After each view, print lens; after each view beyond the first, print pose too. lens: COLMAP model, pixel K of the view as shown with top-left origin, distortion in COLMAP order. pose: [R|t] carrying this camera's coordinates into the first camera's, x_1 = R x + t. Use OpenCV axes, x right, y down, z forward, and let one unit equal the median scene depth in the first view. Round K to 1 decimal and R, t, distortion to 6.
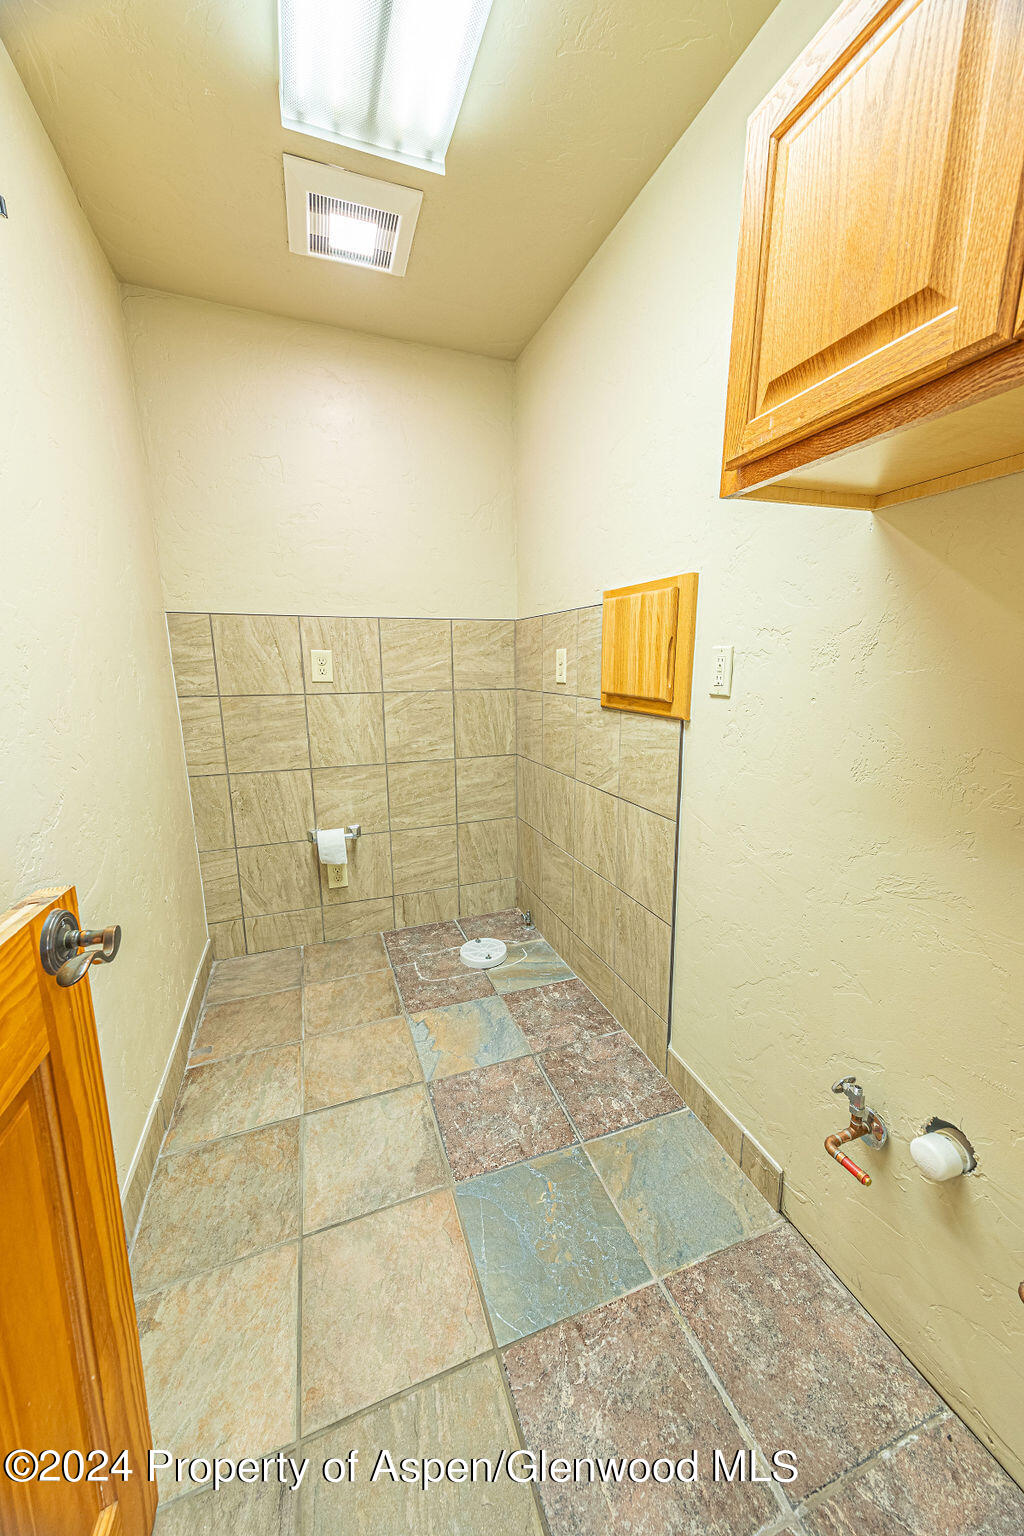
lens RADIAL K [[565.5, 0, 516.0], [0, 565.5, 773.6], [0, 0, 1]] dist [0.026247, -0.001222]
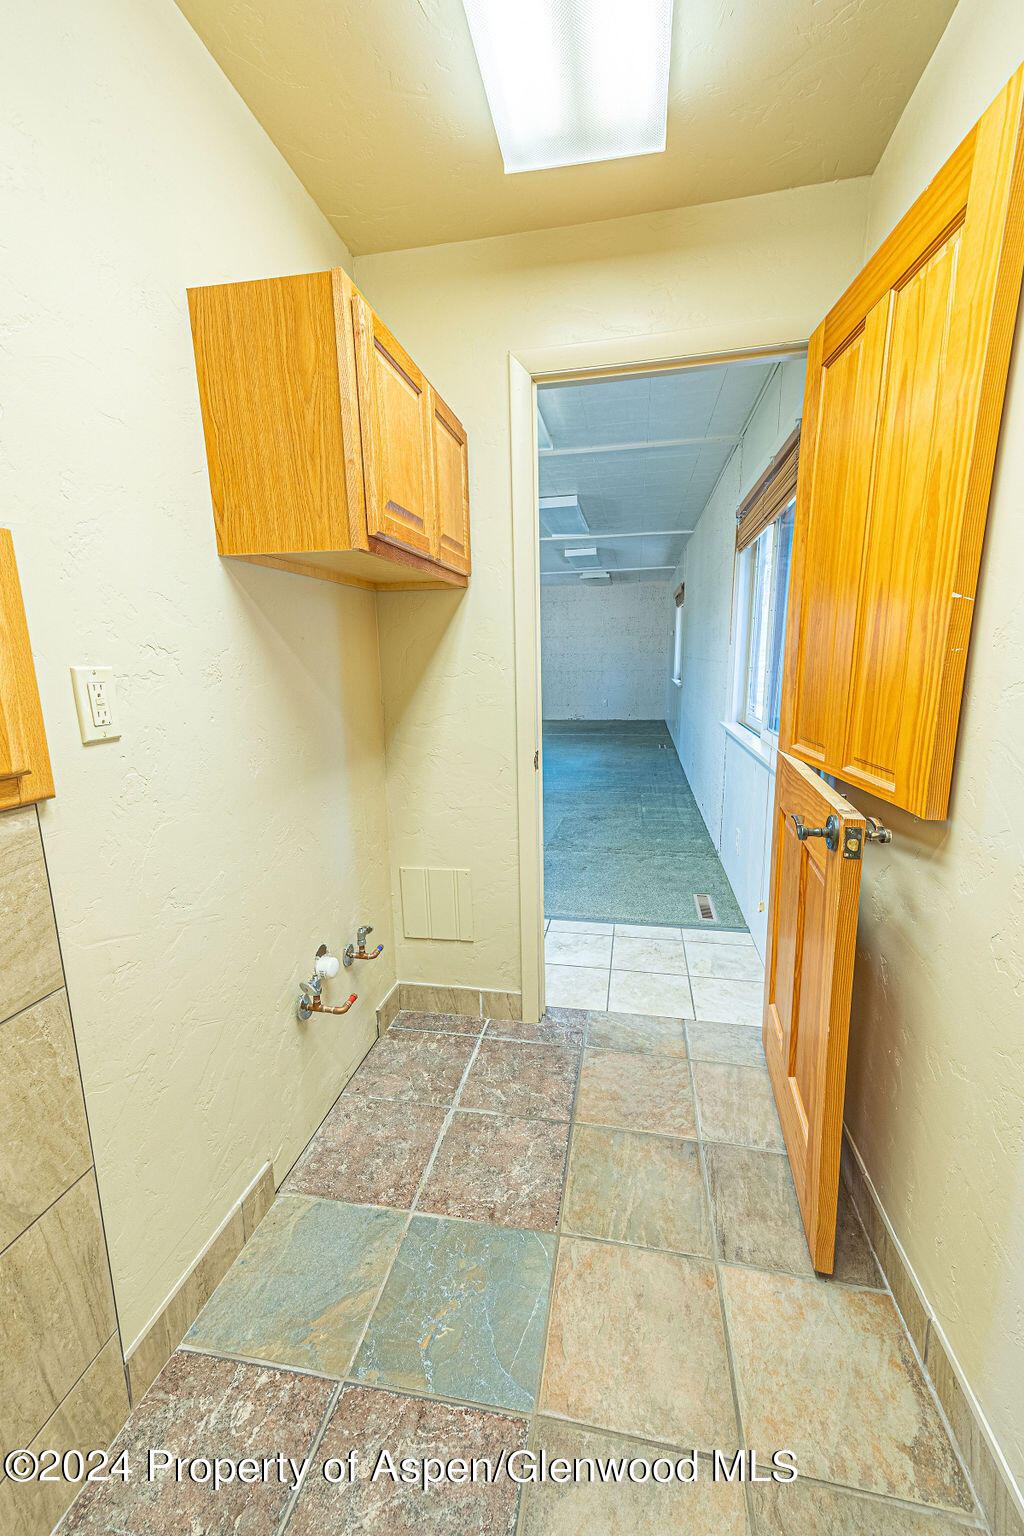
lens RADIAL K [[614.9, 0, 517.6], [0, 614.9, 770.5], [0, 0, 1]] dist [0.002130, 0.000129]
pose [[-0.860512, -0.069350, 0.504688, -0.470311], [0.125915, 0.930998, 0.342620, -0.319204], [-0.493625, 0.358377, -0.792402, 1.479323]]
